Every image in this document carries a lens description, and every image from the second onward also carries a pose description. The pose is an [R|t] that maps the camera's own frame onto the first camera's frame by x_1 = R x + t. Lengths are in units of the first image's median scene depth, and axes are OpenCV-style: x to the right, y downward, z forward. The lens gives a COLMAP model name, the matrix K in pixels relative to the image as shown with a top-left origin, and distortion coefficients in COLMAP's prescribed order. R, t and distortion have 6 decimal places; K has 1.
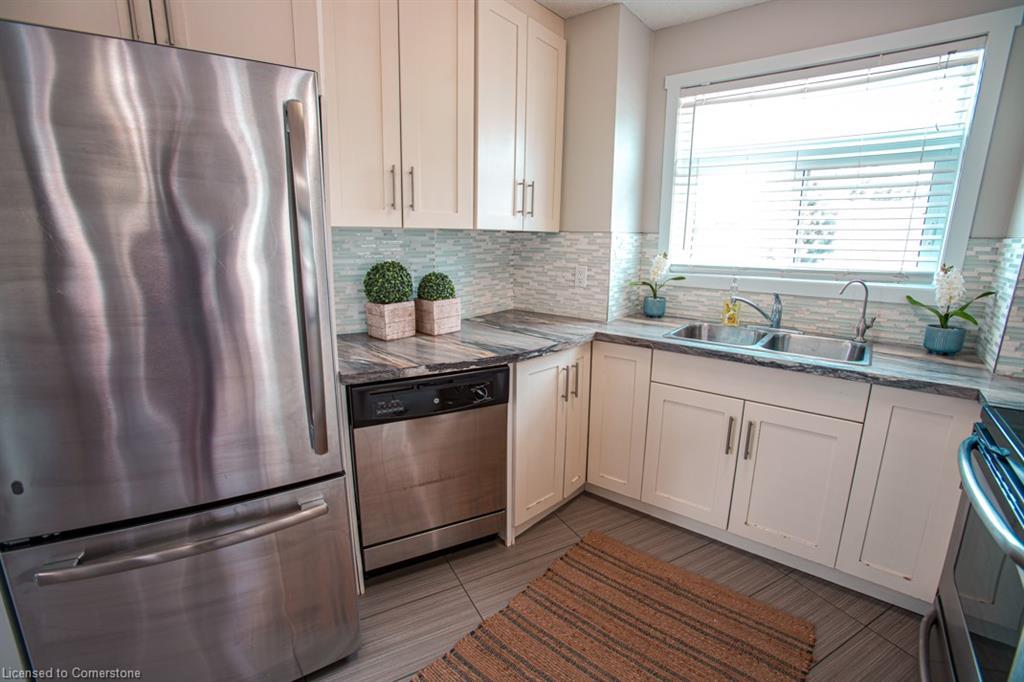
lens RADIAL K [[470.4, 0, 510.4], [0, 470.4, 343.1], [0, 0, 1]] dist [-0.070938, 0.026681]
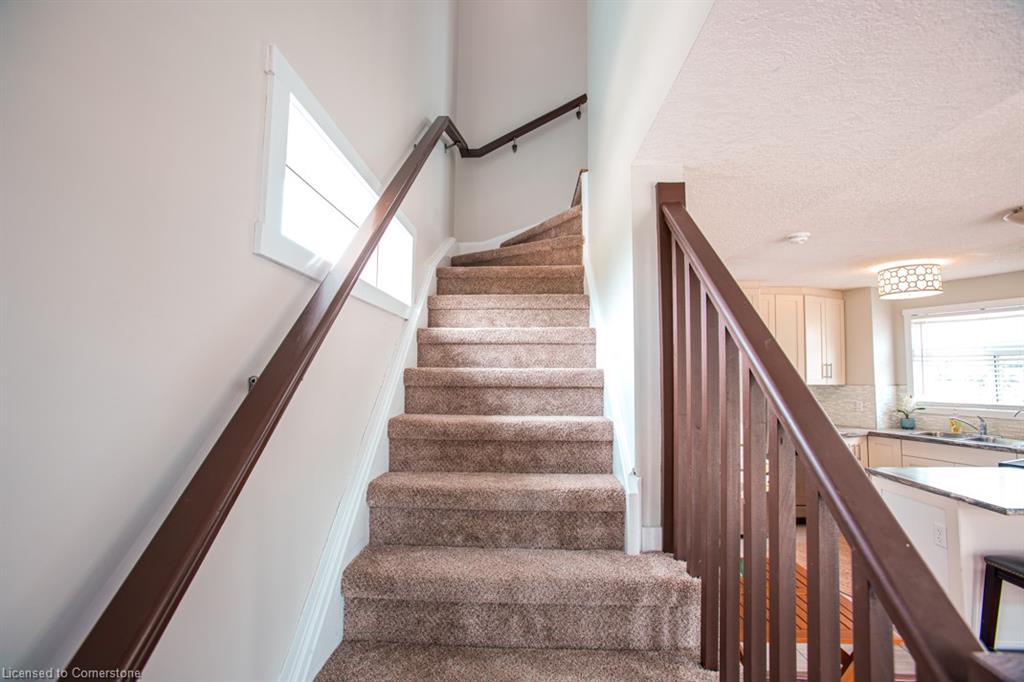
lens RADIAL K [[470.4, 0, 501.3], [0, 470.4, 342.6], [0, 0, 1]] dist [-0.070938, 0.026681]
pose [[0.864118, -0.030011, -0.502394, -0.216902], [-0.113684, 0.960782, -0.252930, 0.298840], [0.490282, 0.275675, 0.826818, -1.641284]]
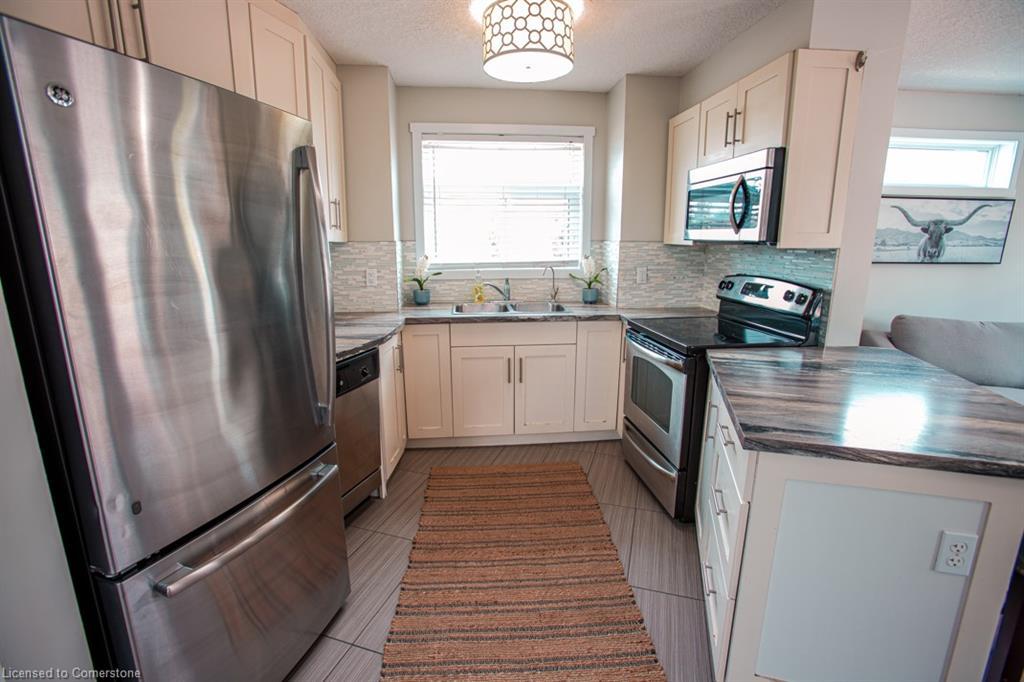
lens RADIAL K [[470.4, 0, 509.8], [0, 470.4, 343.1], [0, 0, 1]] dist [-0.070938, 0.026681]
pose [[0.716857, -0.156569, 0.679413, -0.496500], [0.162071, 0.985187, 0.056032, 0.018457], [-0.678122, 0.069946, 0.731613, -0.138254]]
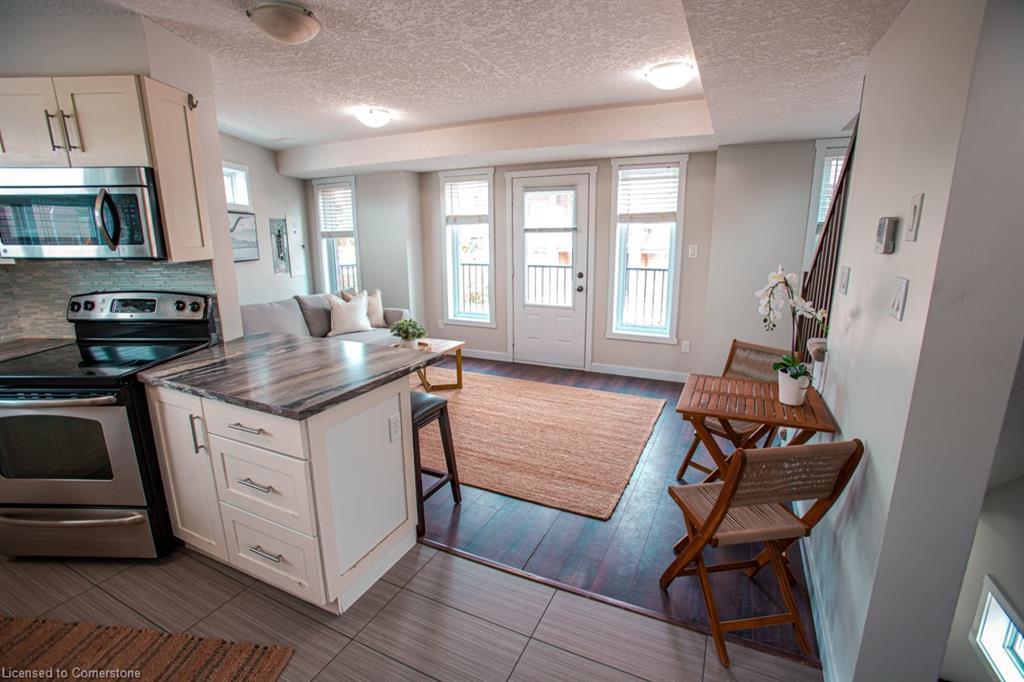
lens RADIAL K [[470.4, 0, 511.6], [0, 470.4, 344.0], [0, 0, 1]] dist [-0.070938, 0.026681]
pose [[-0.591572, -0.187617, 0.784119, -0.674569], [0.180693, 0.916957, 0.355724, -0.083233], [-0.785743, 0.352121, -0.508545, 0.133720]]
